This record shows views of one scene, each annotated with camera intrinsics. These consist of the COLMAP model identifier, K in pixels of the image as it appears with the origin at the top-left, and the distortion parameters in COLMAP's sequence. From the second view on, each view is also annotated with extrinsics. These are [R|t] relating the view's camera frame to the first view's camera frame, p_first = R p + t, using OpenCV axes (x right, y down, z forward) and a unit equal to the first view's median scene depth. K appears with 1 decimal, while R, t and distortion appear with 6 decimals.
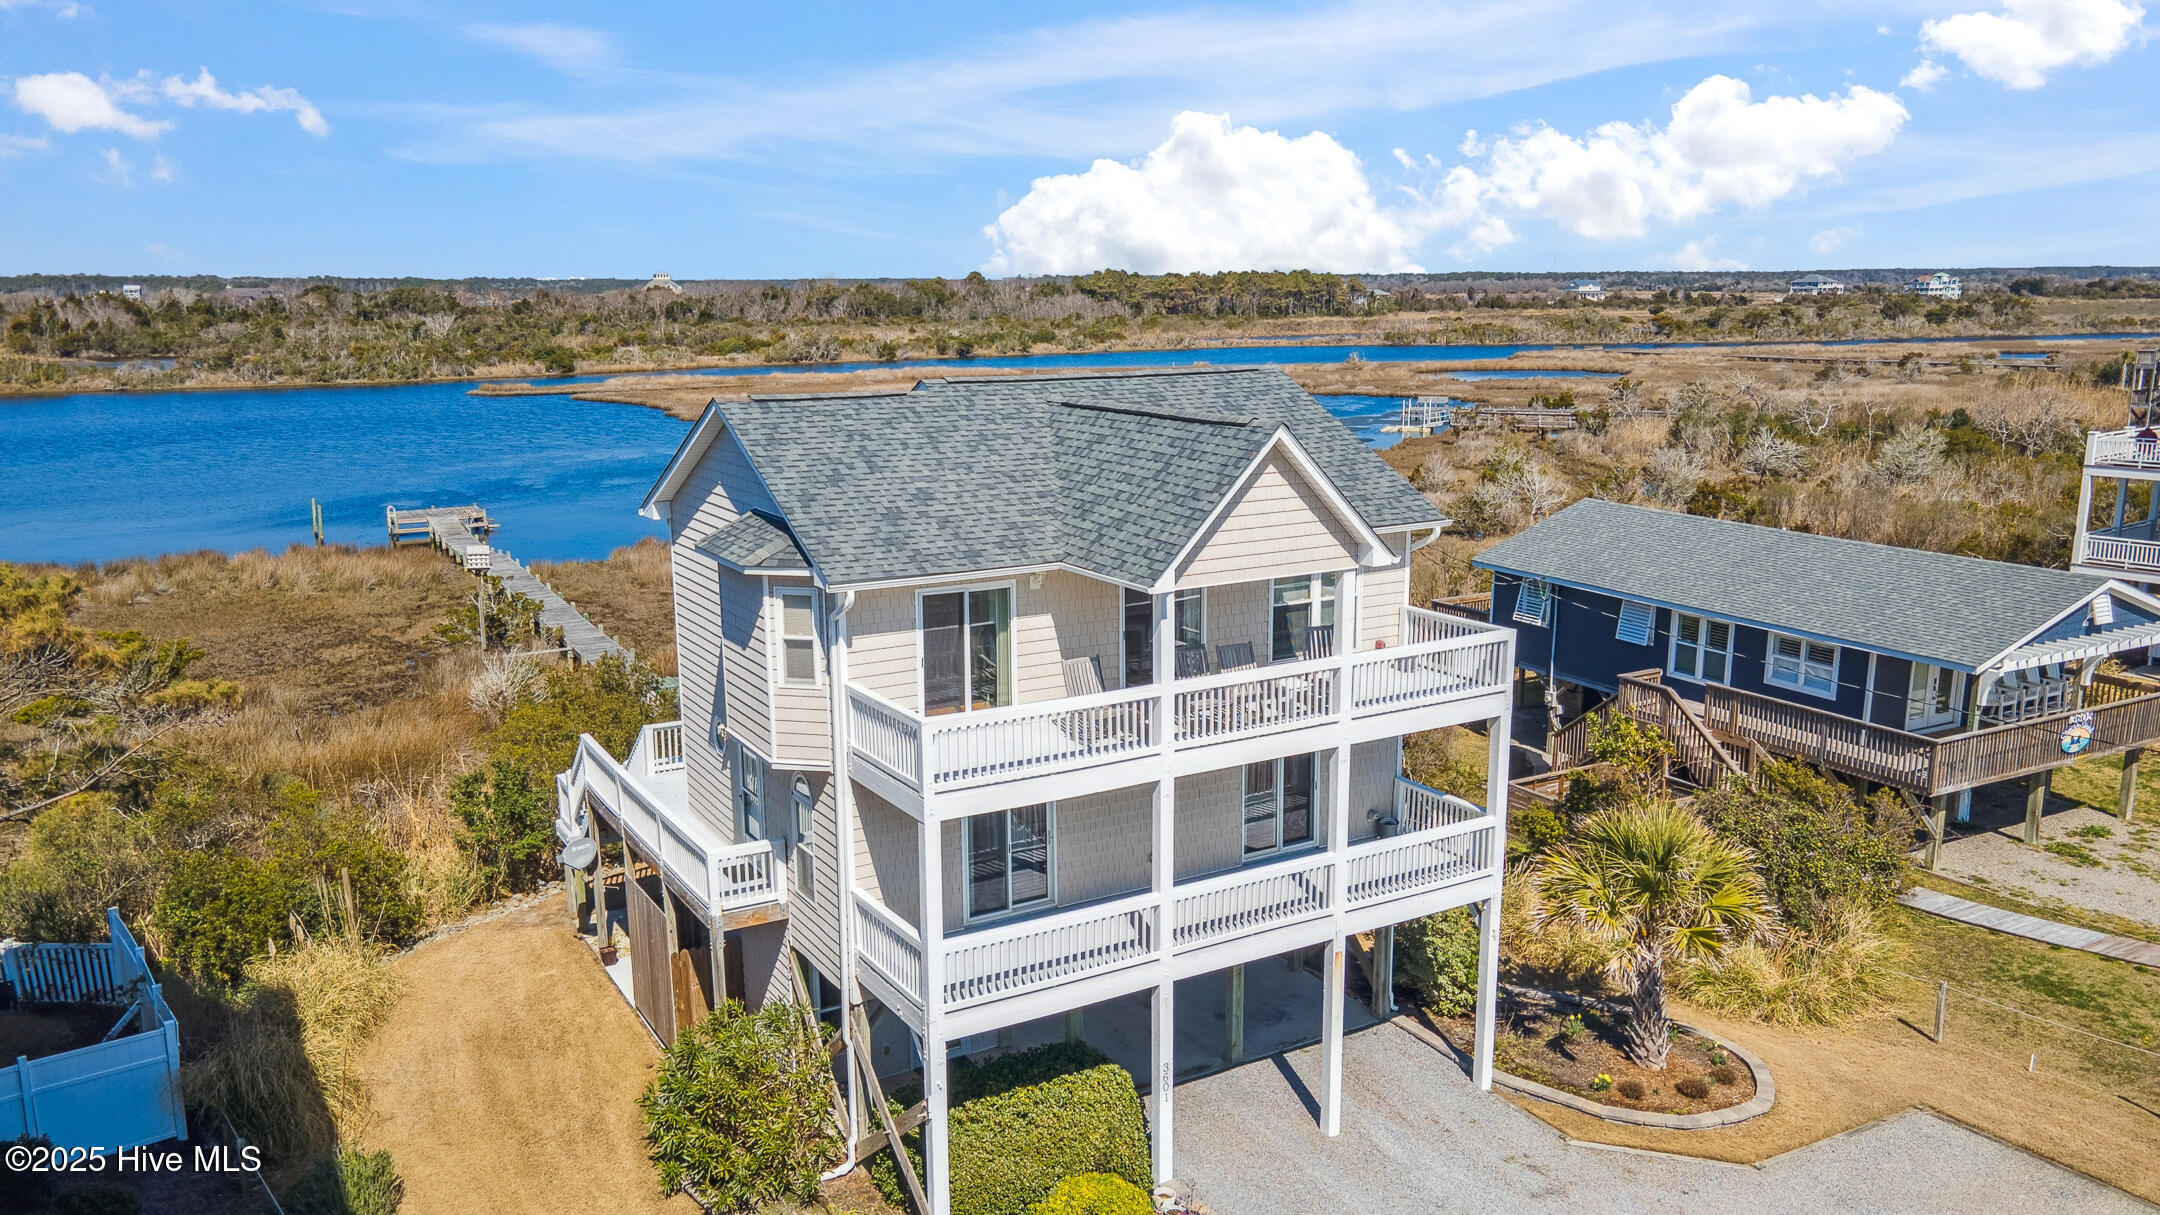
lens RADIAL K [[1584.1, 0, 1086.0], [0, 1584.1, 629.0], [0, 0, 1]] dist [0.044361, -0.003531]
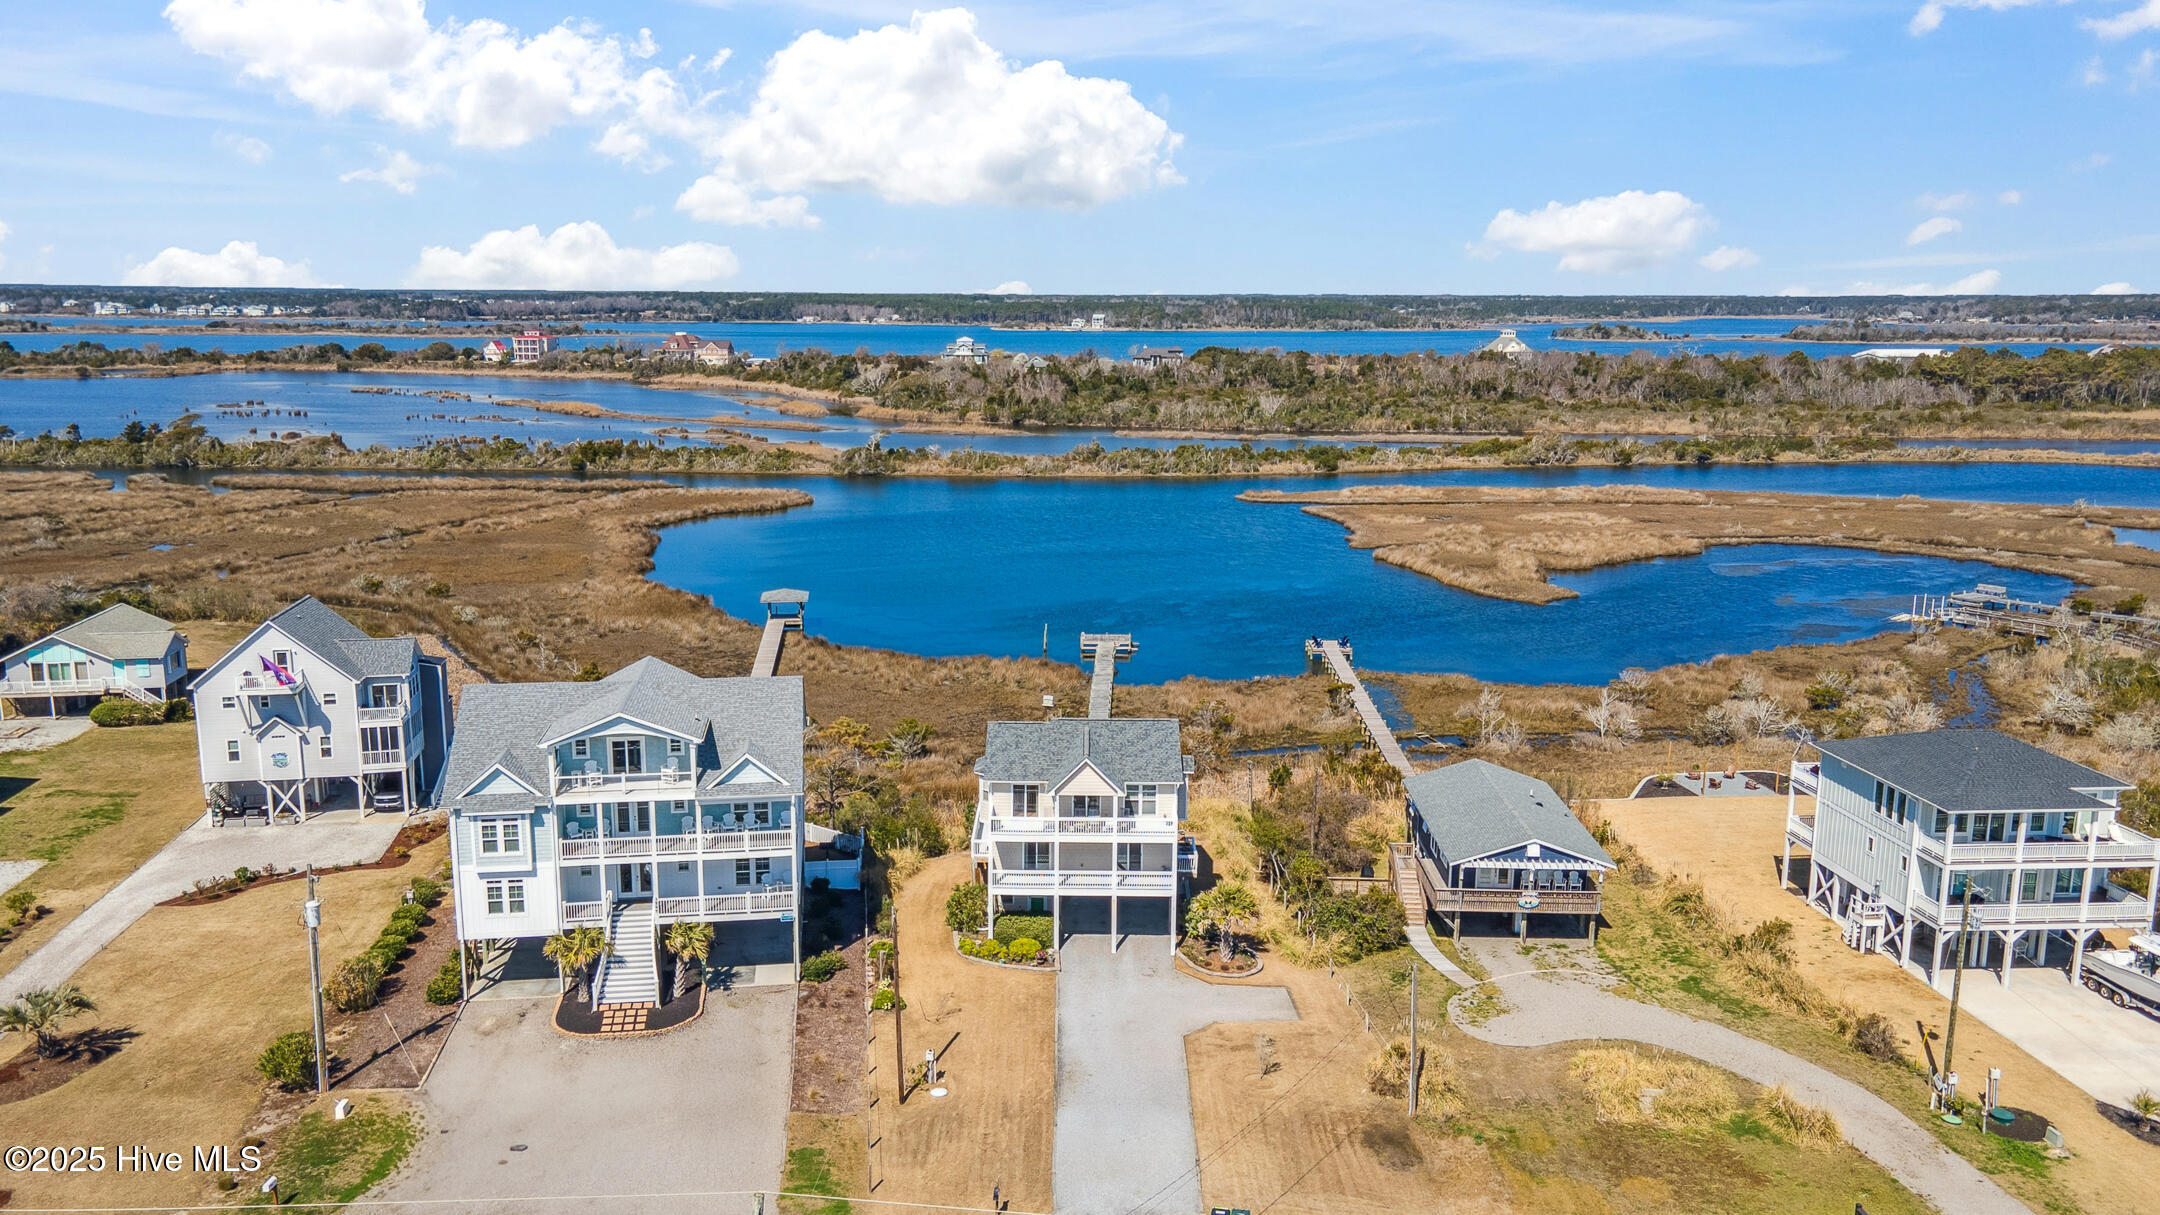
lens RADIAL K [[1632.6, 0, 1071.5], [0, 1632.6, 615.2], [0, 0, 1]] dist [0.039845, -0.000713]
pose [[0.852881, 0.109325, -0.510530, 0.203426], [-0.119381, 0.992761, 0.013154, -0.050629], [0.508273, 0.049728, 0.859759, -0.241743]]
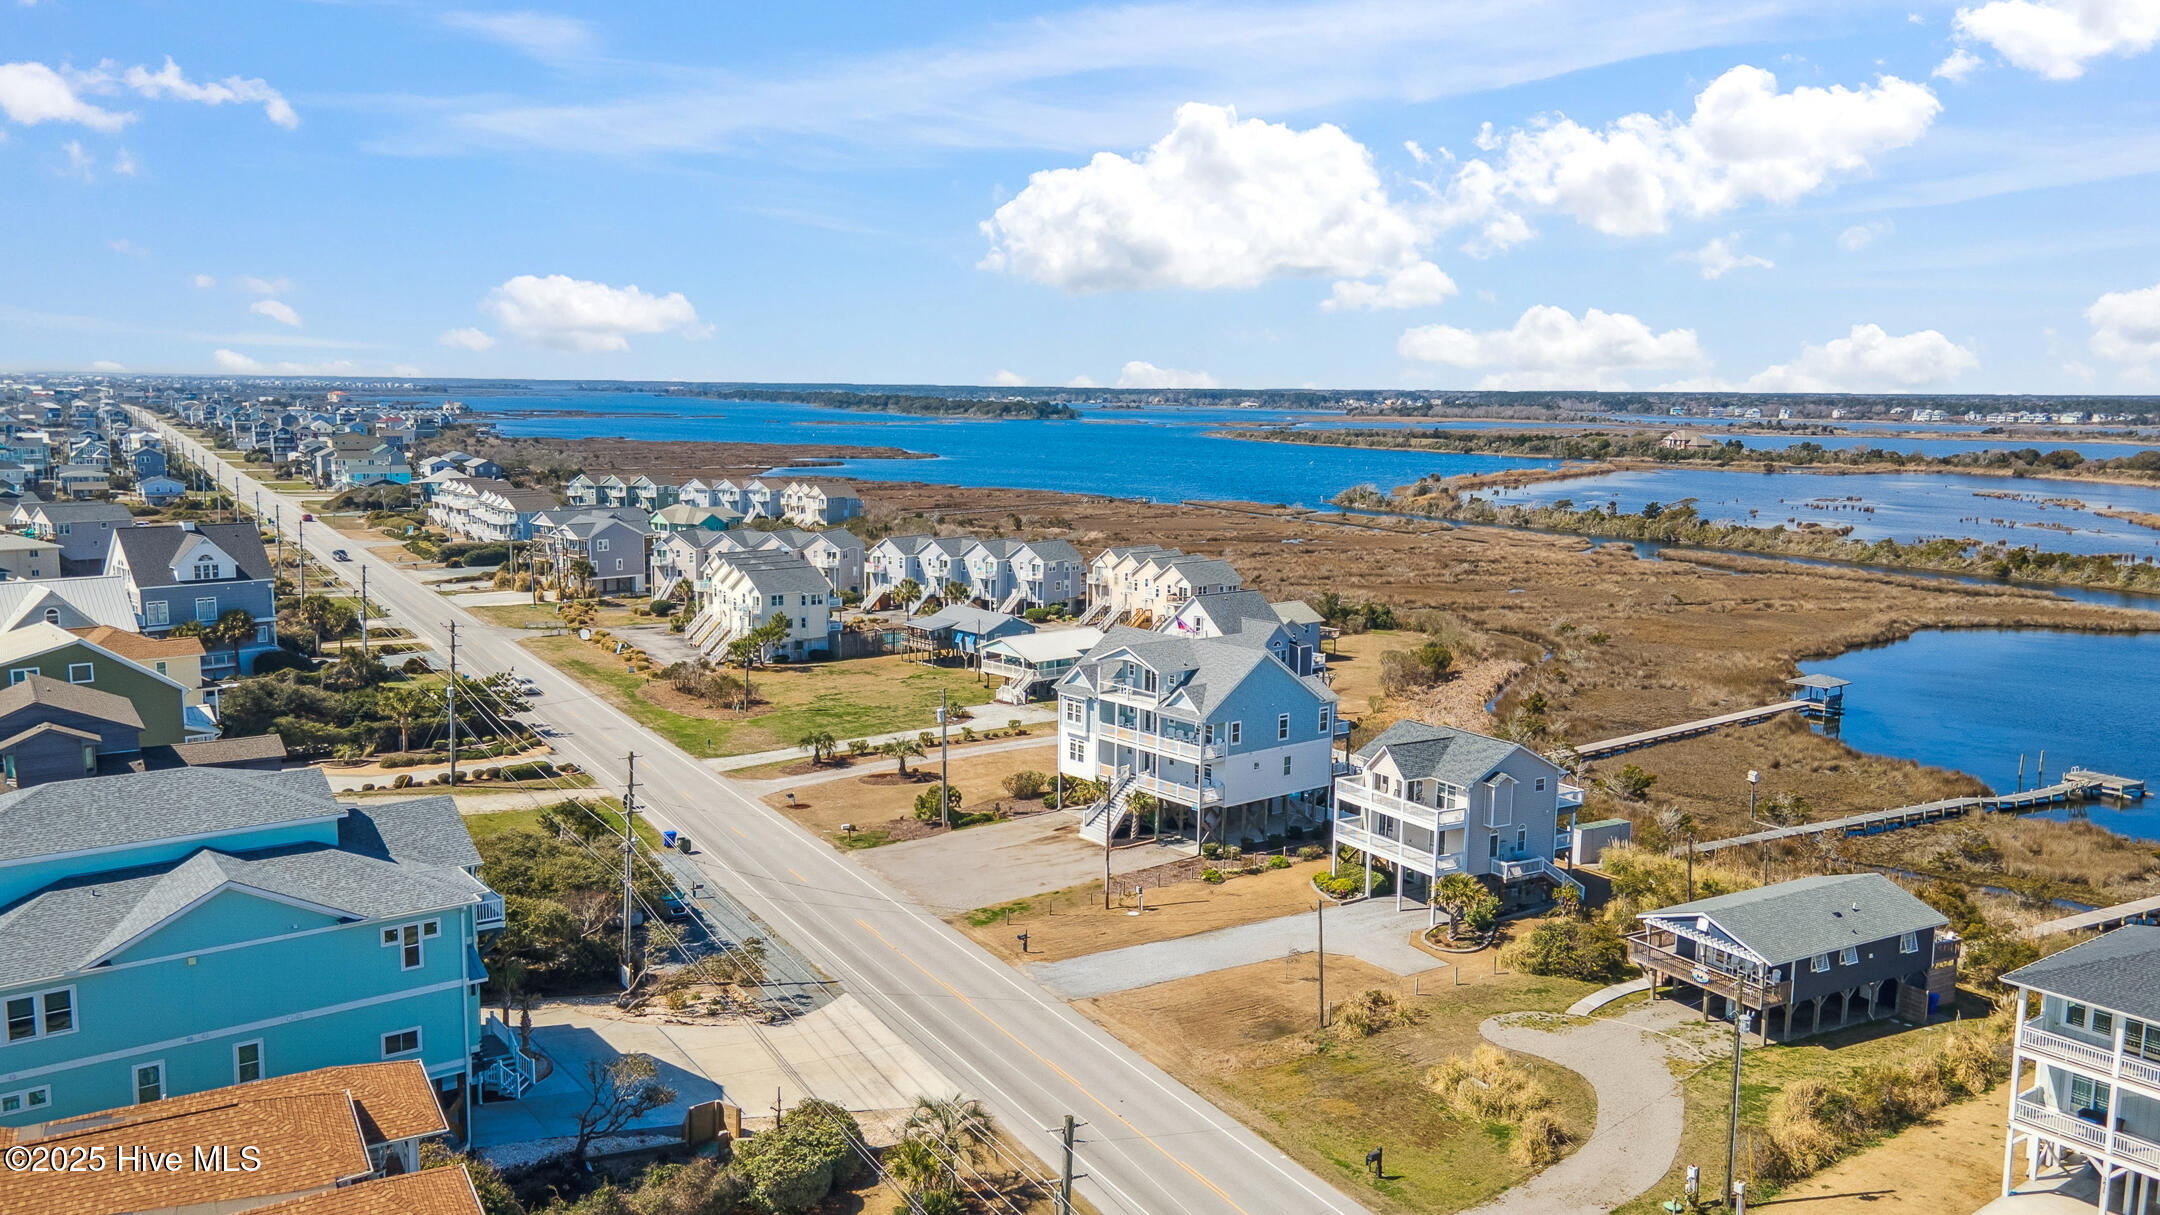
lens RADIAL K [[1644.9, 0, 1080.0], [0, 1644.9, 607.5], [0, 0, 1]] dist [0.002583, 0.070266]
pose [[0.001446, 0.138338, -0.990384, 0.496344], [-0.222805, 0.965534, 0.134541, -0.098489], [0.974862, 0.220468, 0.032218, -0.017858]]
